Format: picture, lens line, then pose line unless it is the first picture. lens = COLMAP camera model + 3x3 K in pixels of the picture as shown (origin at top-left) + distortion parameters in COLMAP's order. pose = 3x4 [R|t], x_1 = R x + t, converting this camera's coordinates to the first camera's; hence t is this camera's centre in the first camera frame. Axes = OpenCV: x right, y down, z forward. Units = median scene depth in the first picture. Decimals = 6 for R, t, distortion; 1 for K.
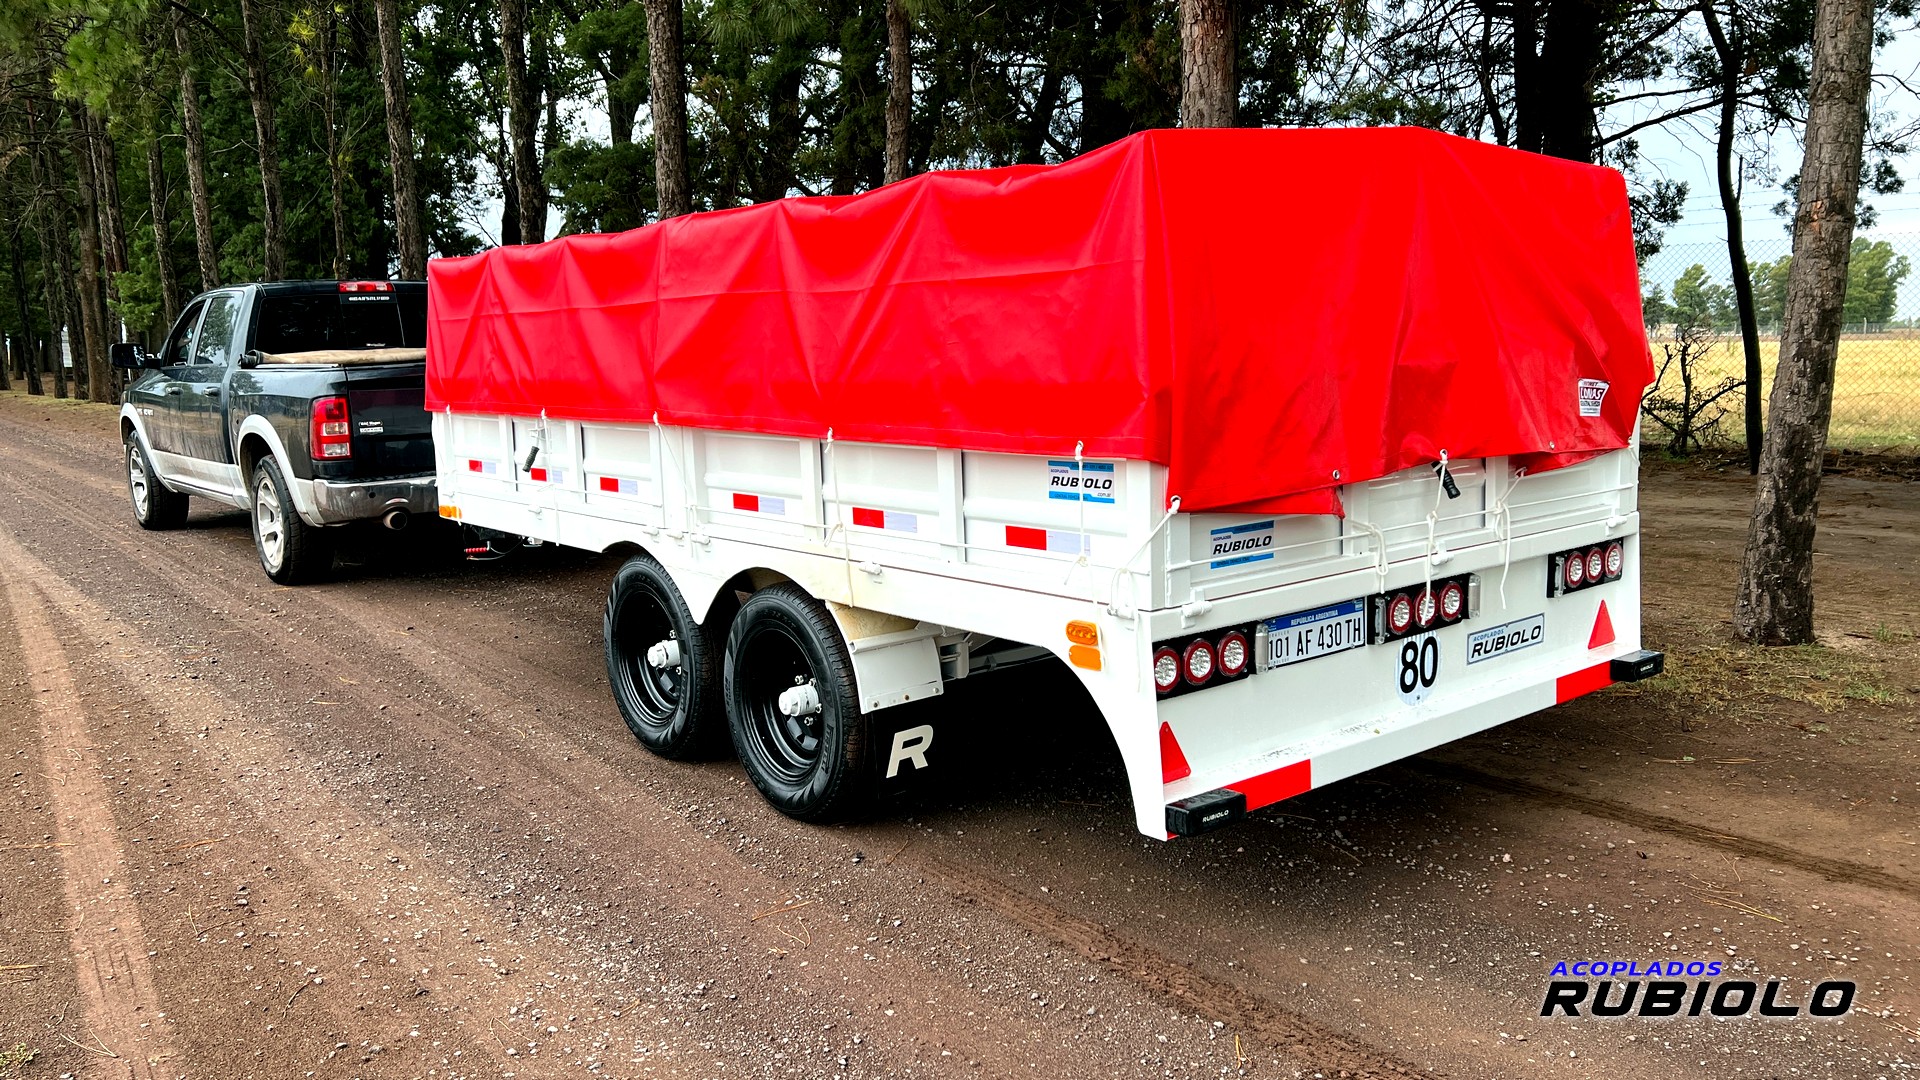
lens RADIAL K [[1445.1, 0, 974.1], [0, 1445.1, 538.6], [0, 0, 1]] dist [0.039951, -0.004074]
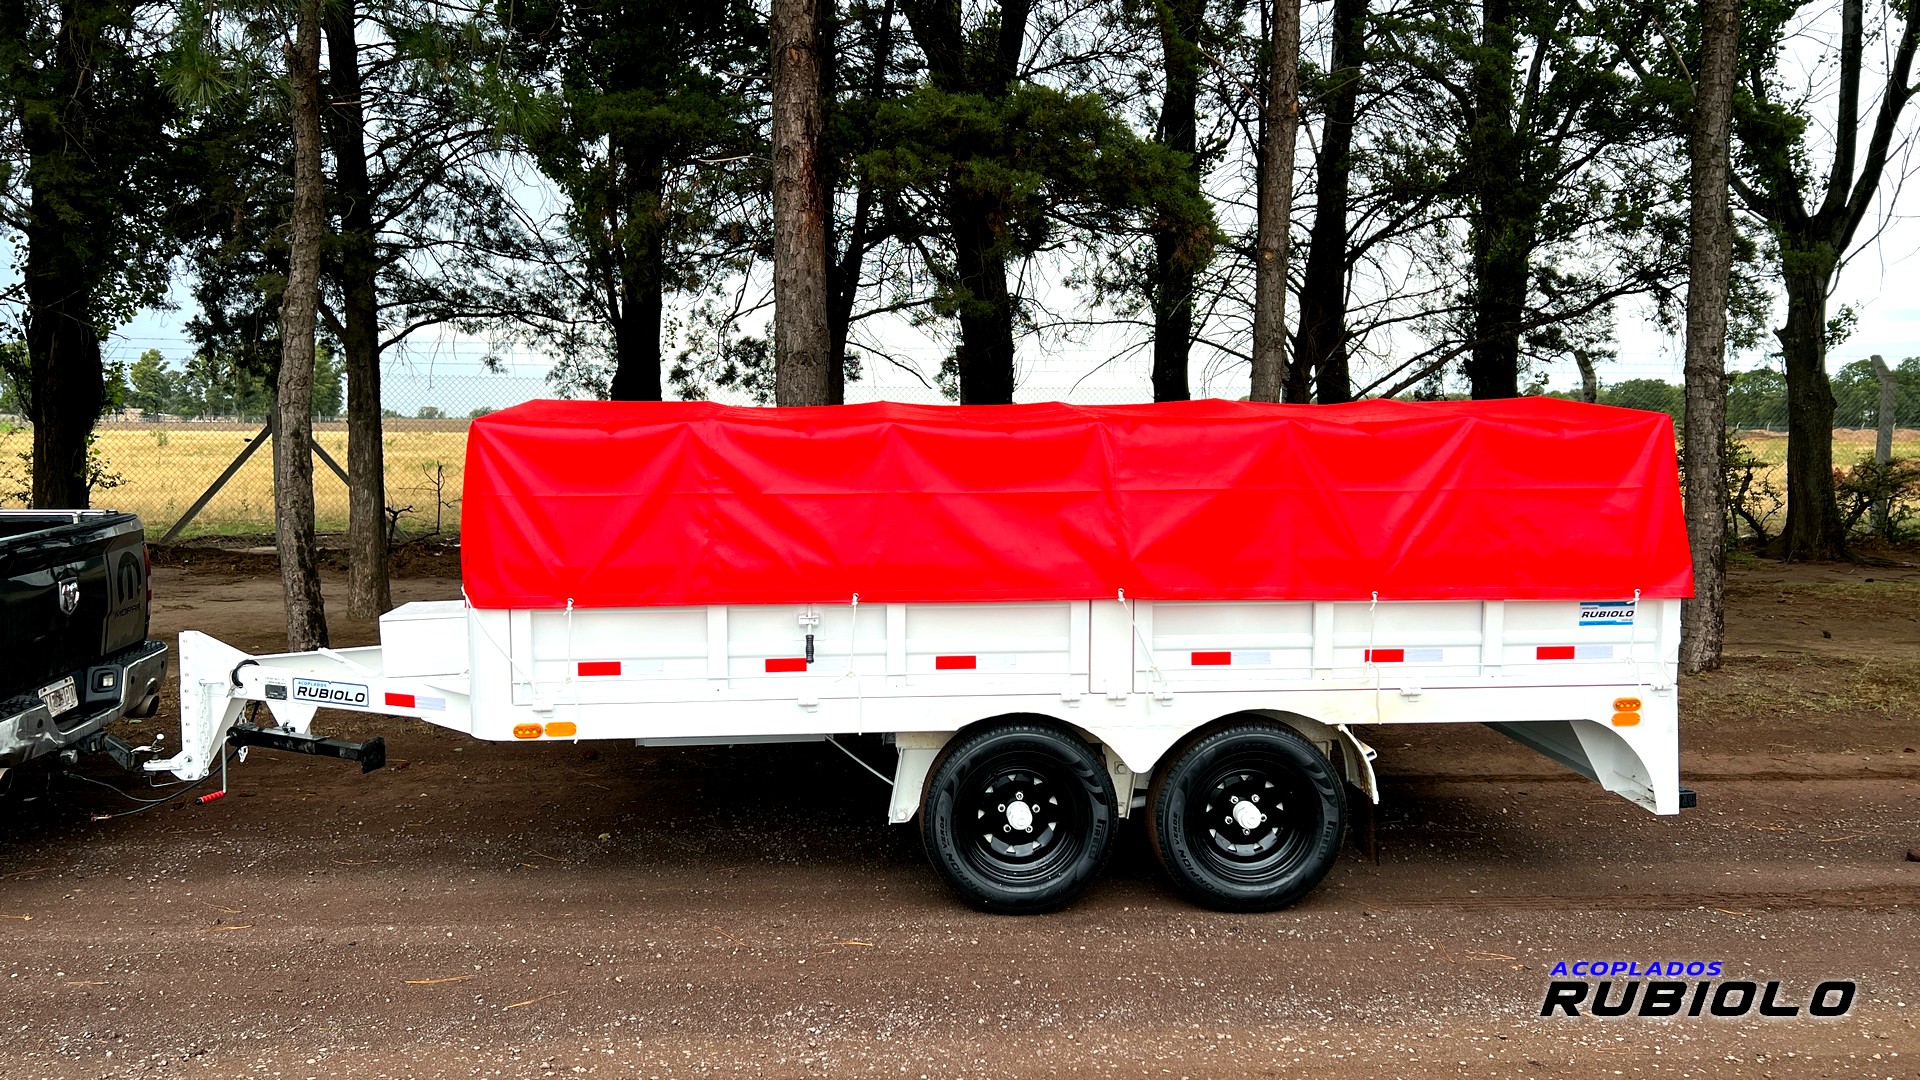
lens RADIAL K [[1445.1, 0, 956.0], [0, 1445.1, 532.7], [0, 0, 1]] dist [0.039951, -0.004074]
pose [[0.559289, -0.046943, 0.827643, -1.359422], [0.097032, 0.995239, -0.009121, -0.149334], [-0.823274, 0.085409, 0.561181, 0.533006]]
